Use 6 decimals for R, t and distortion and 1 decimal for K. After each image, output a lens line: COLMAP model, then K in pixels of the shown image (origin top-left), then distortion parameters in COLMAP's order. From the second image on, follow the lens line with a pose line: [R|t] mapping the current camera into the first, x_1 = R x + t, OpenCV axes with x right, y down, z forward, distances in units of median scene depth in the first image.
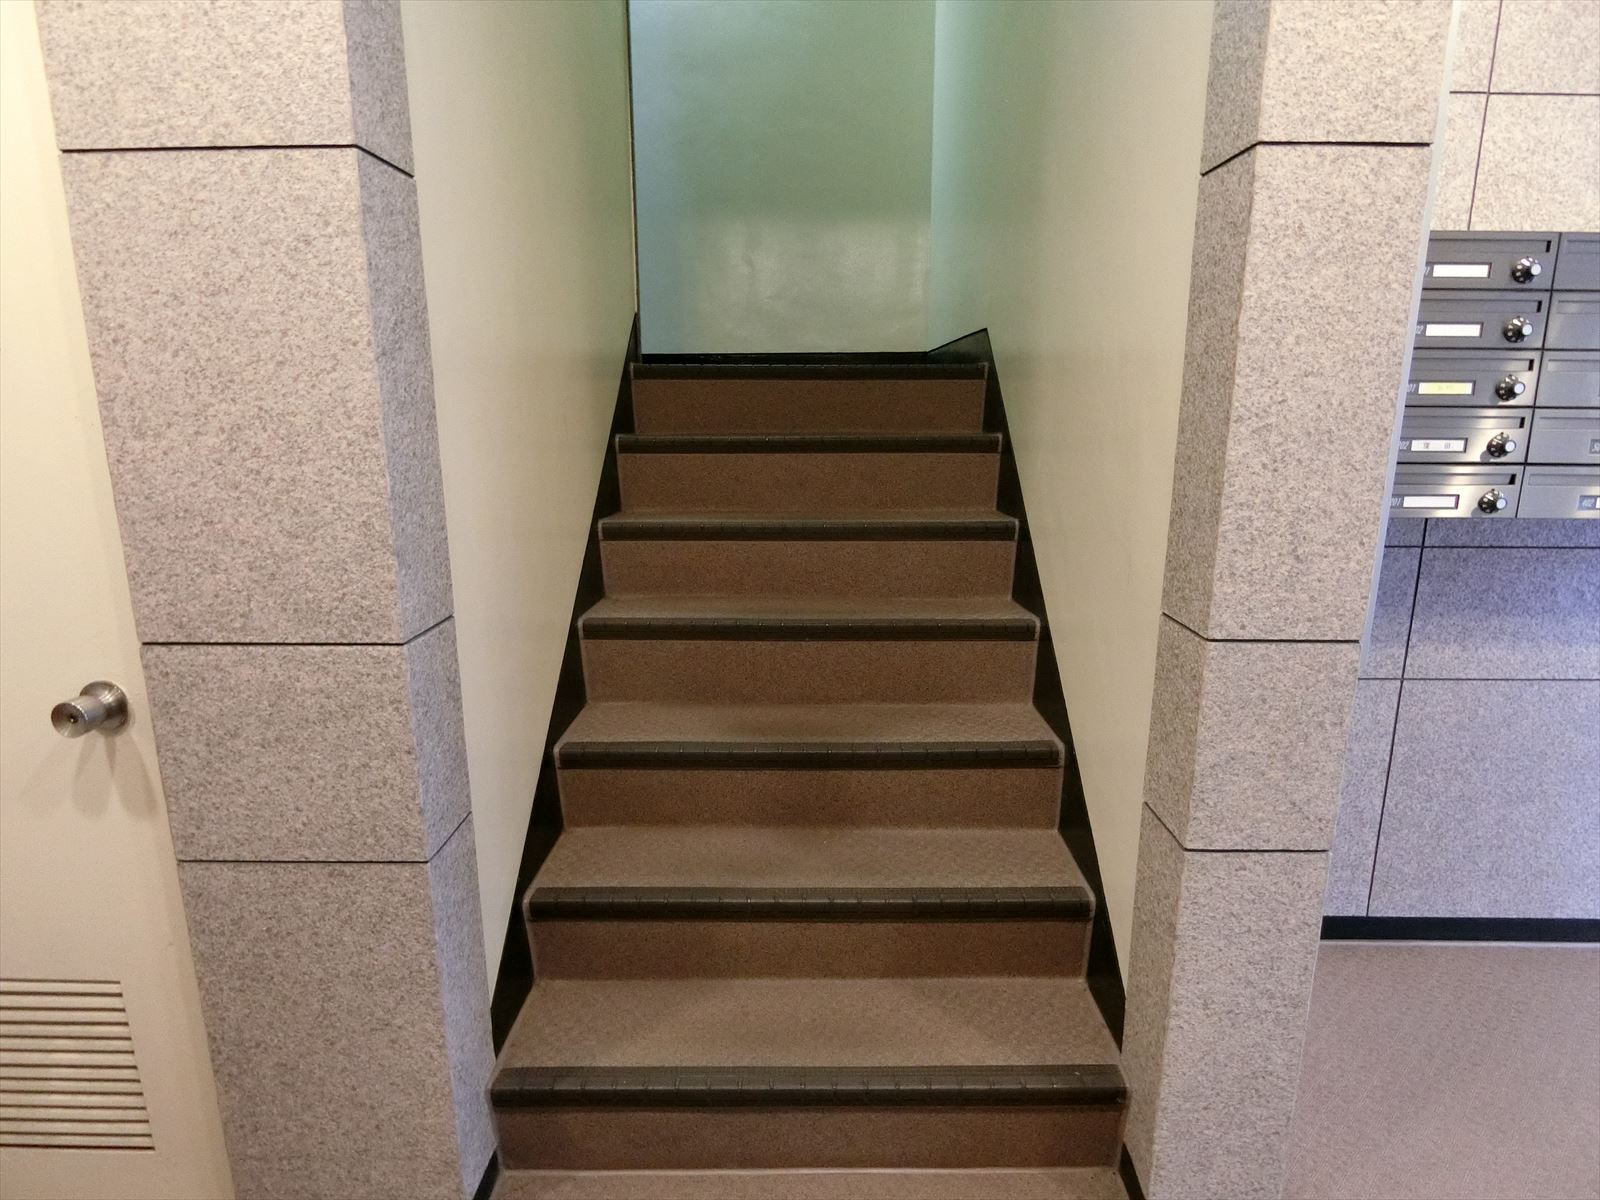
lens RADIAL K [[891.1, 0, 801.9], [0, 891.1, 600.1], [0, 0, 1]] dist [-0.000423, -0.006729]
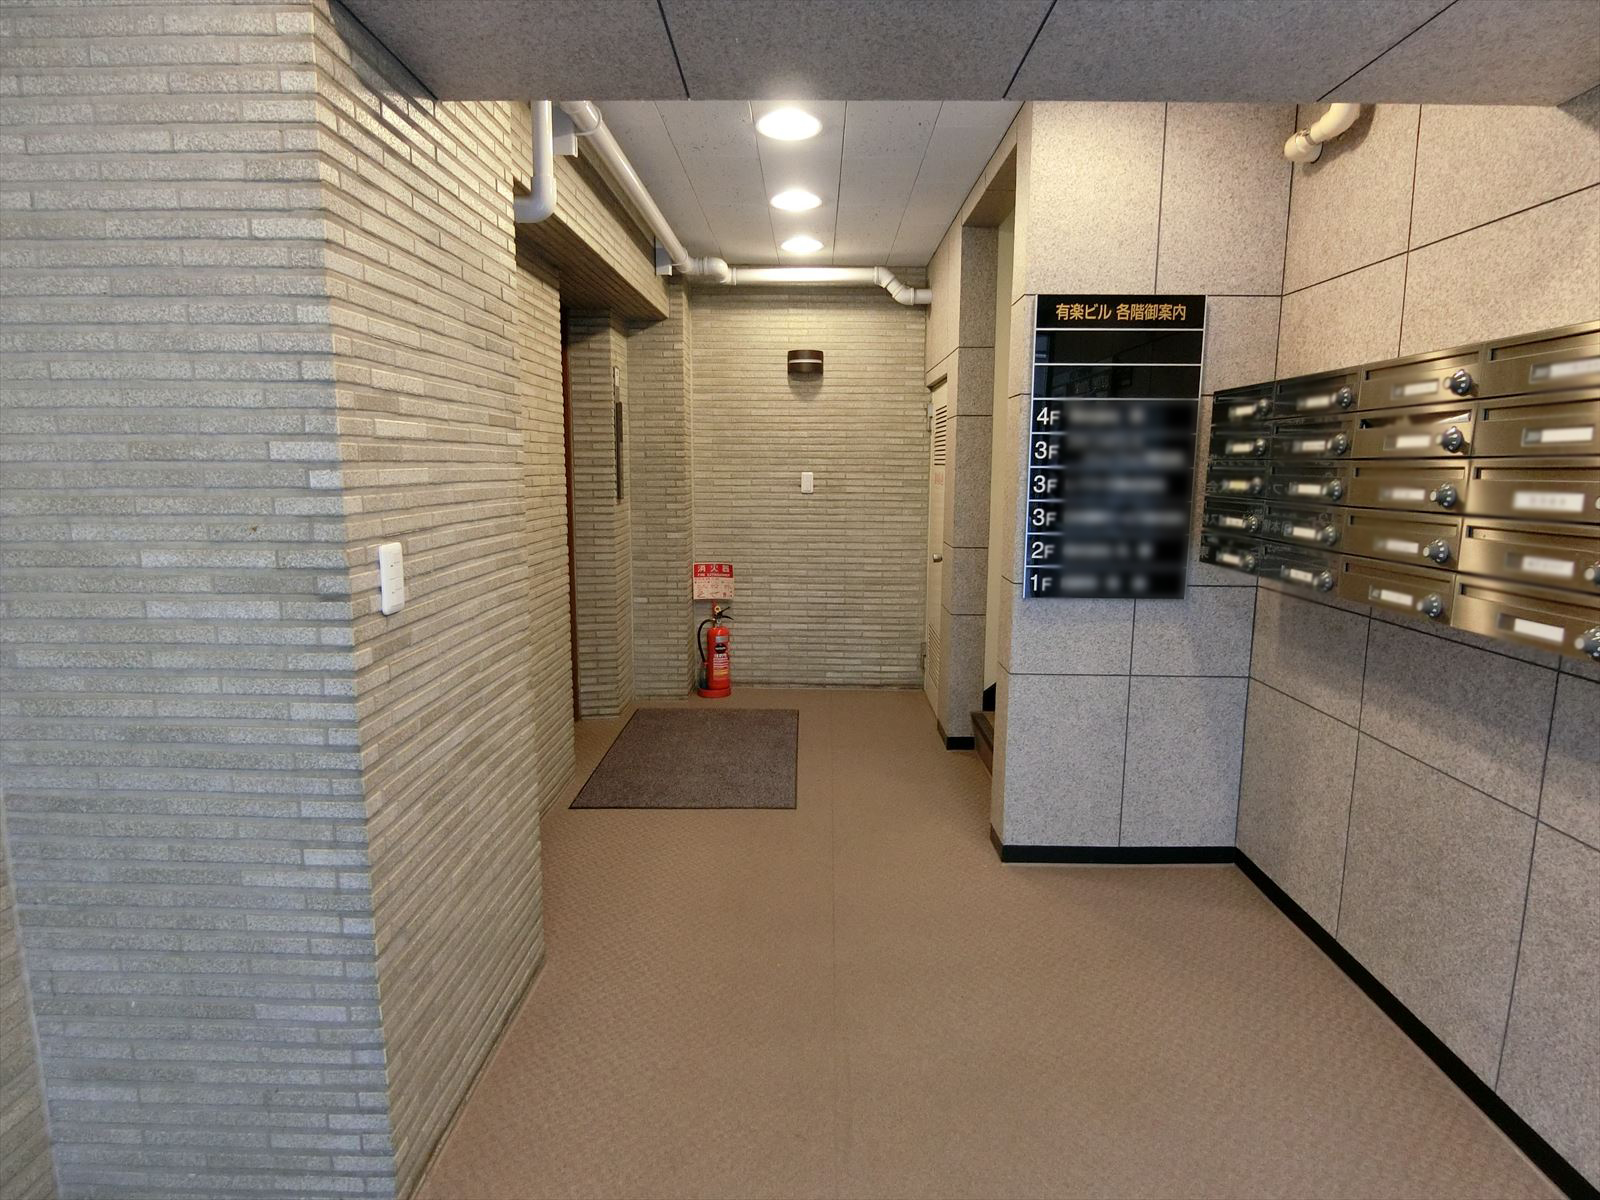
lens RADIAL K [[891.1, 0, 800.9], [0, 891.1, 599.7], [0, 0, 1]] dist [-0.000423, -0.006729]
pose [[-0.008653, 0.151037, -0.988490, 2.019935], [-0.225314, 0.962812, 0.149086, -0.095442], [0.974248, 0.224011, 0.025700, 0.243235]]
